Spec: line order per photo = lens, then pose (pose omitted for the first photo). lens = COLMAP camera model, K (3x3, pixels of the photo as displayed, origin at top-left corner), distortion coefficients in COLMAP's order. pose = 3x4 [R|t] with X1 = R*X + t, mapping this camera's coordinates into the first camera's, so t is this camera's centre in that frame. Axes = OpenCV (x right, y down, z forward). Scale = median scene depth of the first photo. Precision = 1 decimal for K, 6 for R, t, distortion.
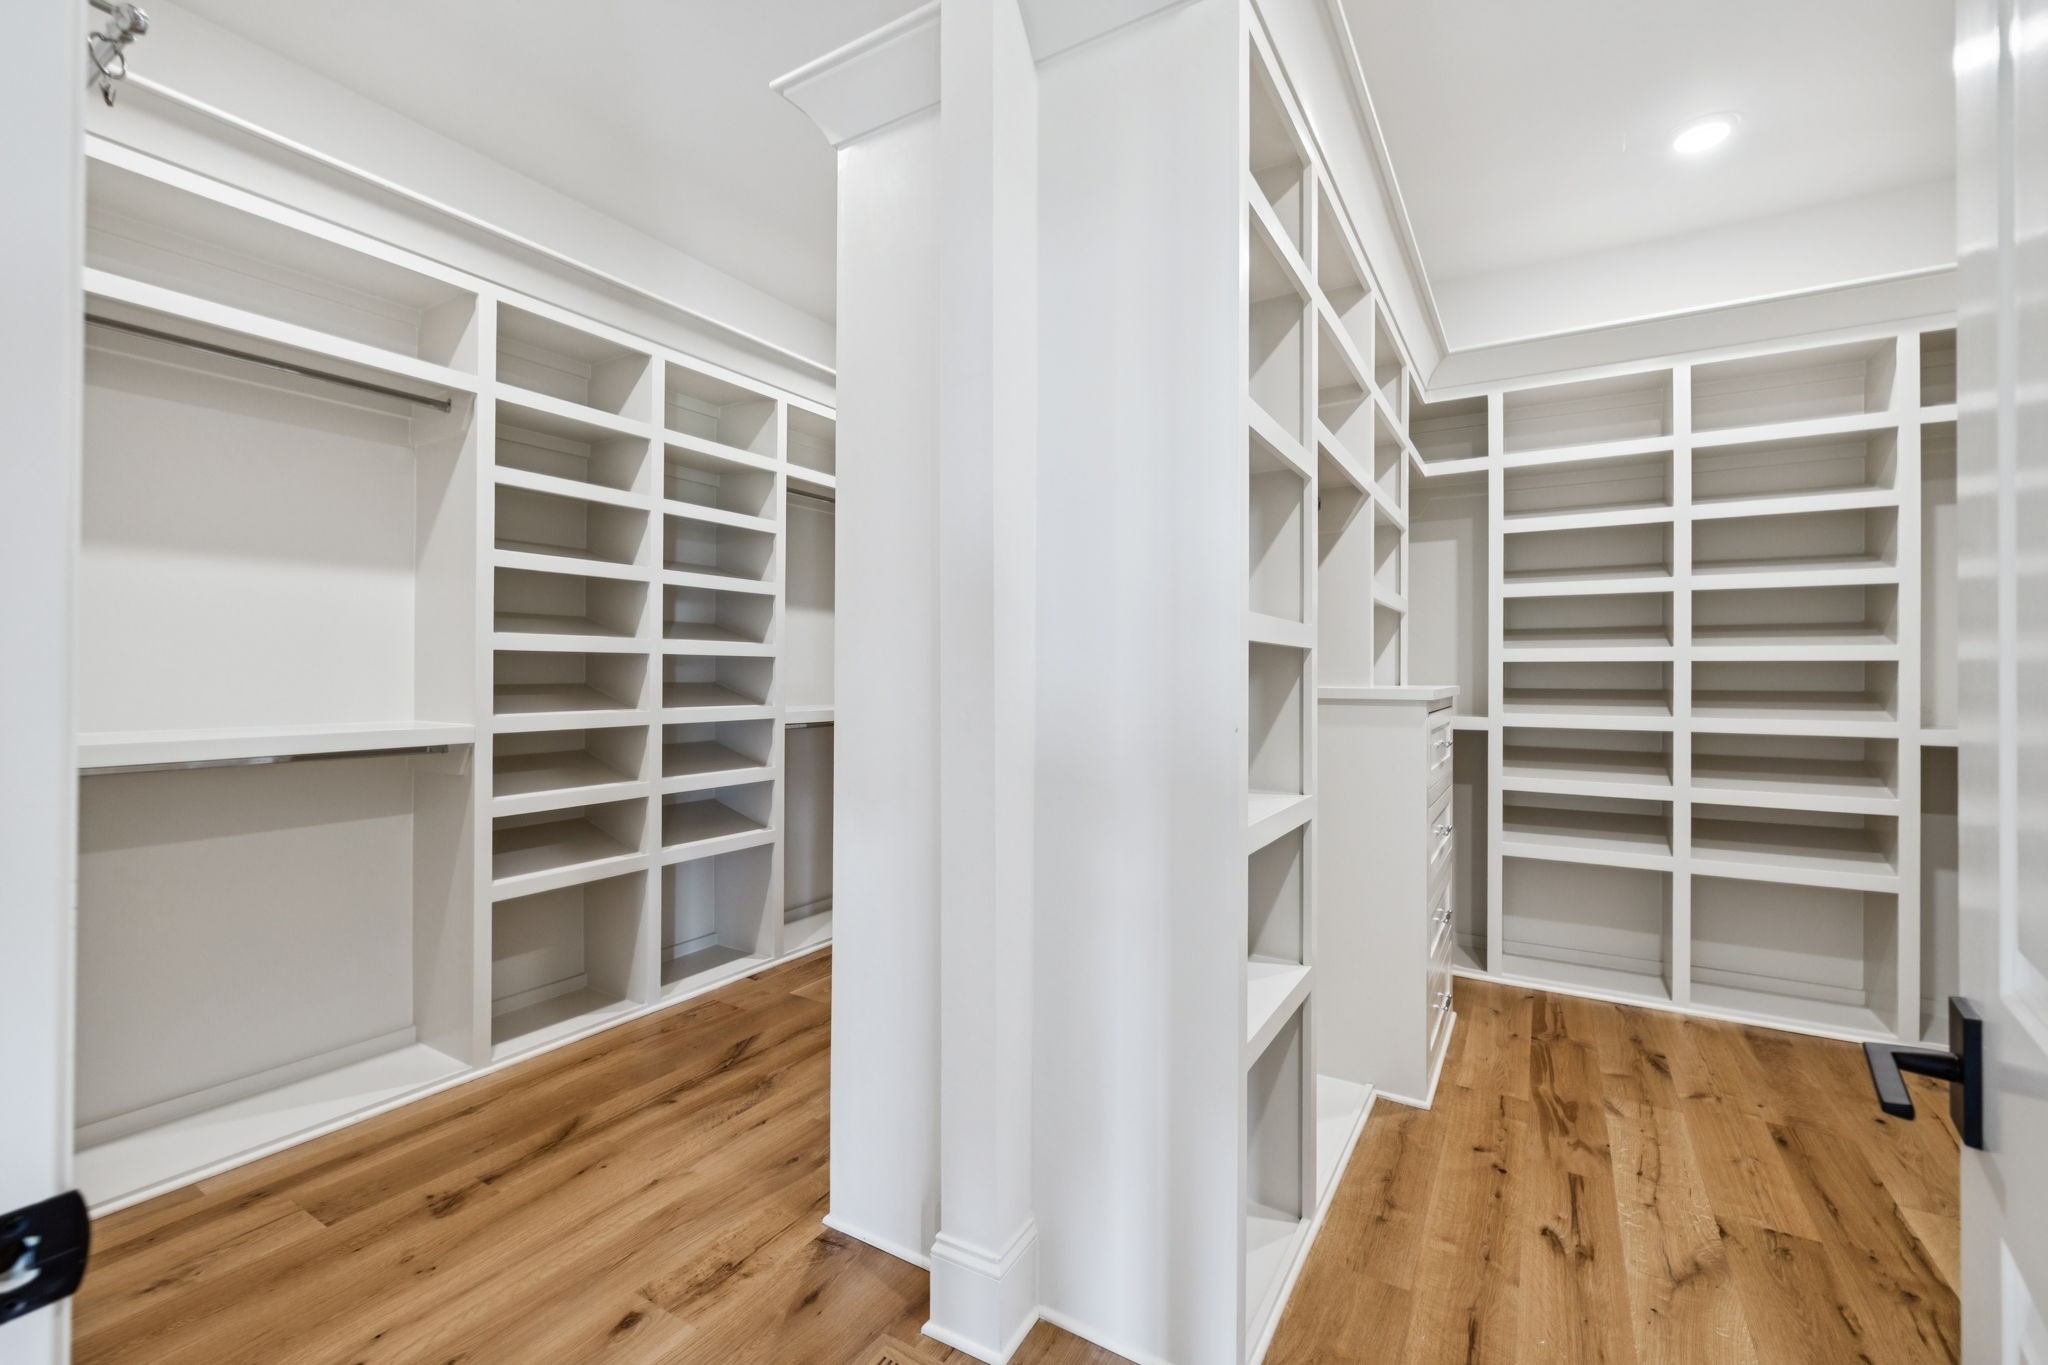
lens RADIAL K [[887.2, 0, 1023.7], [0, 887.2, 670.1], [0, 0, 1]] dist [-0.000995, -0.000118]
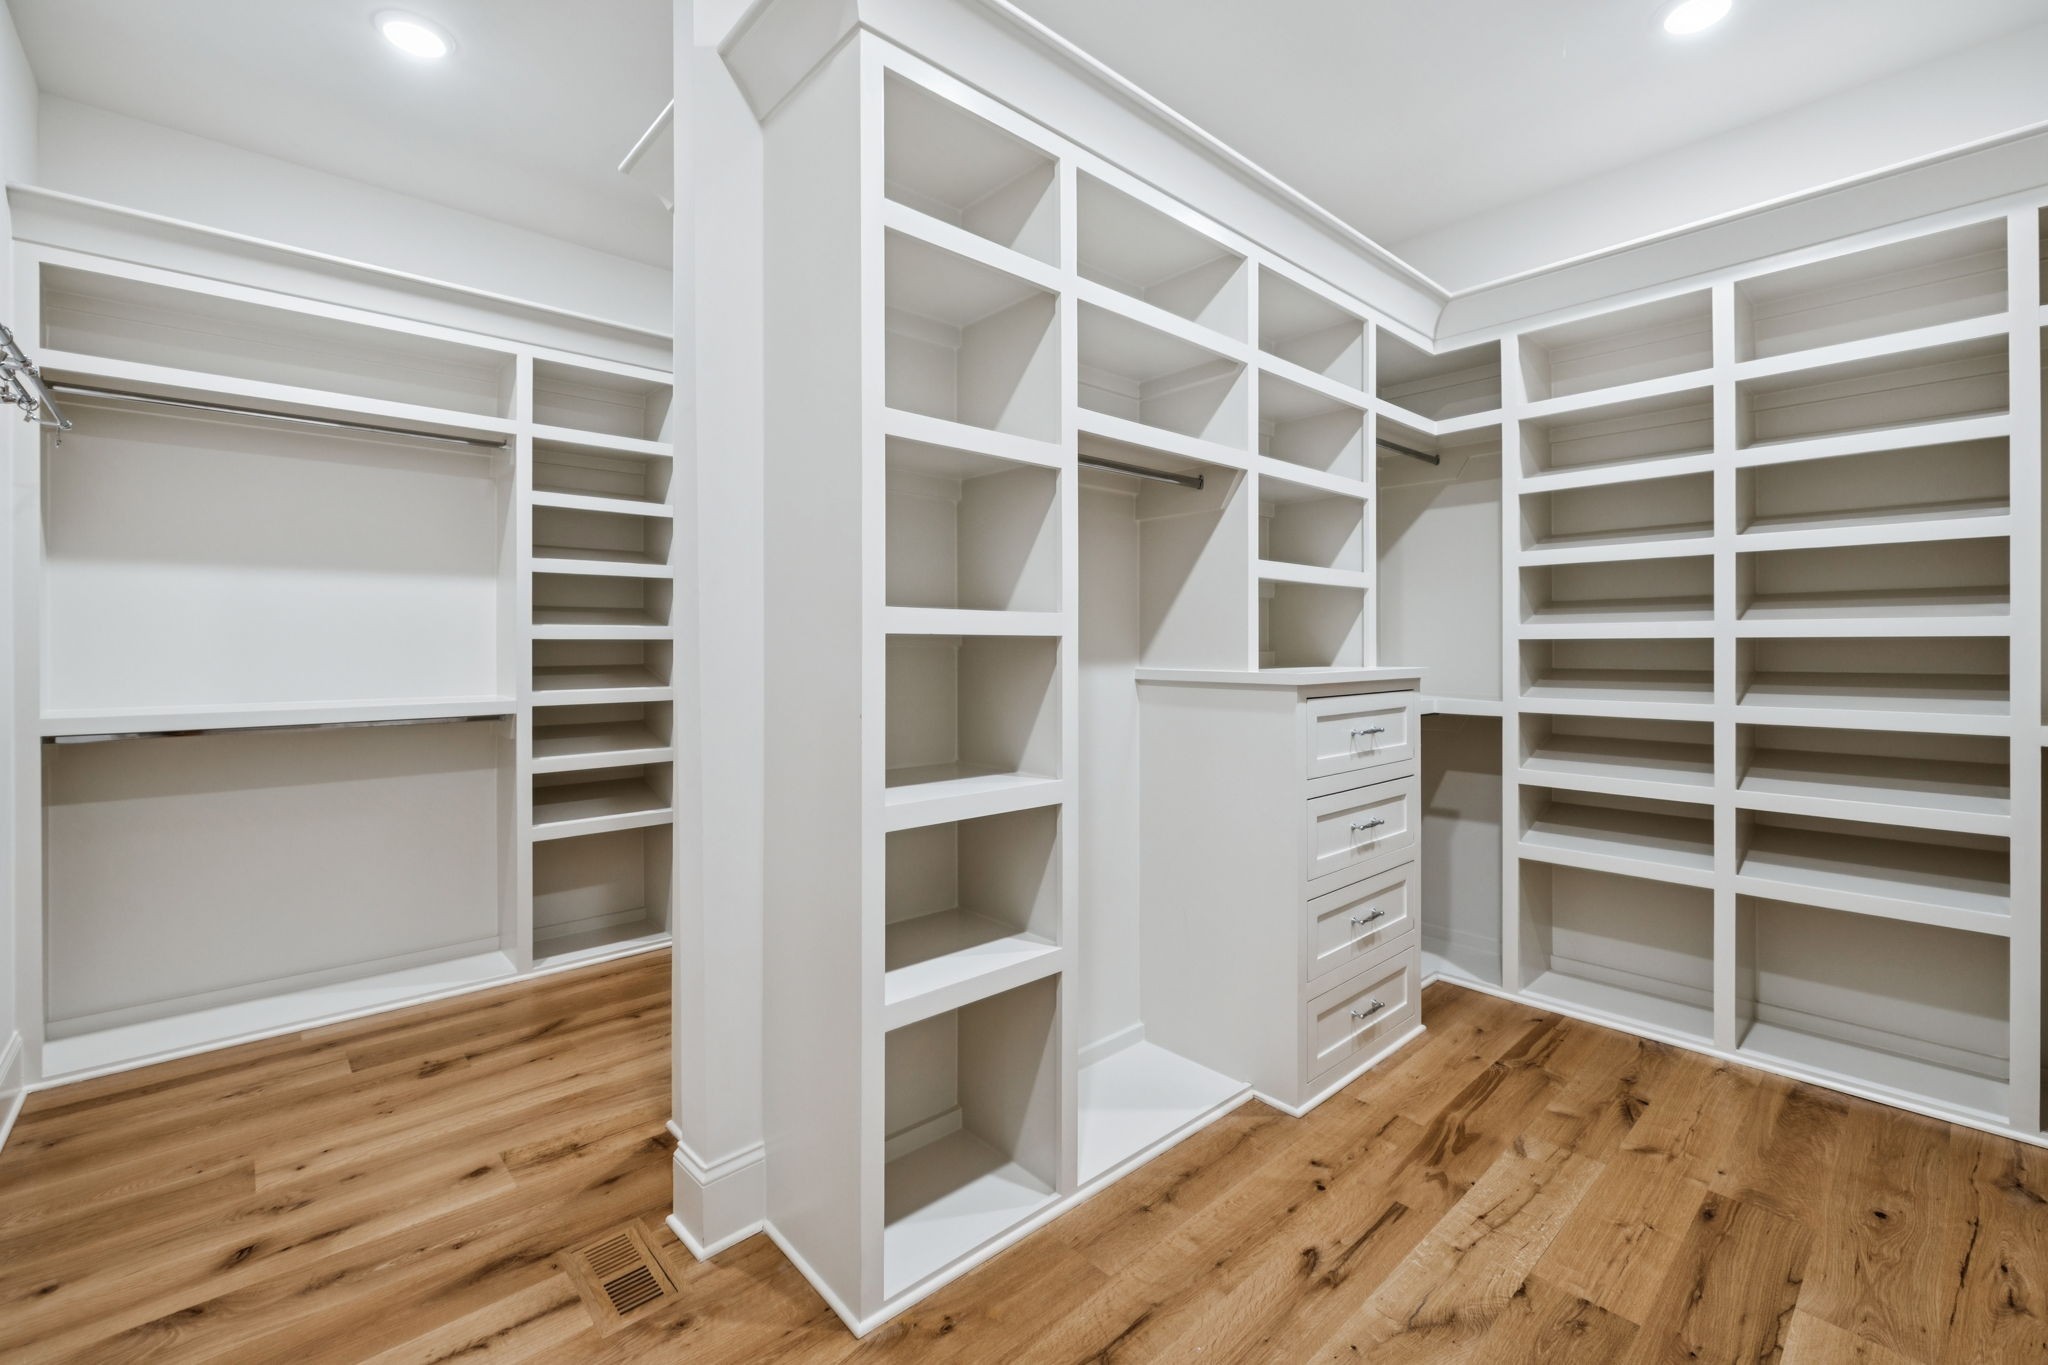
lens RADIAL K [[887.0, 0, 1007.9], [0, 887.0, 645.3], [0, 0, 1]] dist [-0.001575, -0.000092]
pose [[0.956043, -0.006773, -0.293147, 0.408395], [0.007562, 0.999970, 0.001558, -0.010953], [0.293128, -0.003706, 0.956066, 0.006112]]
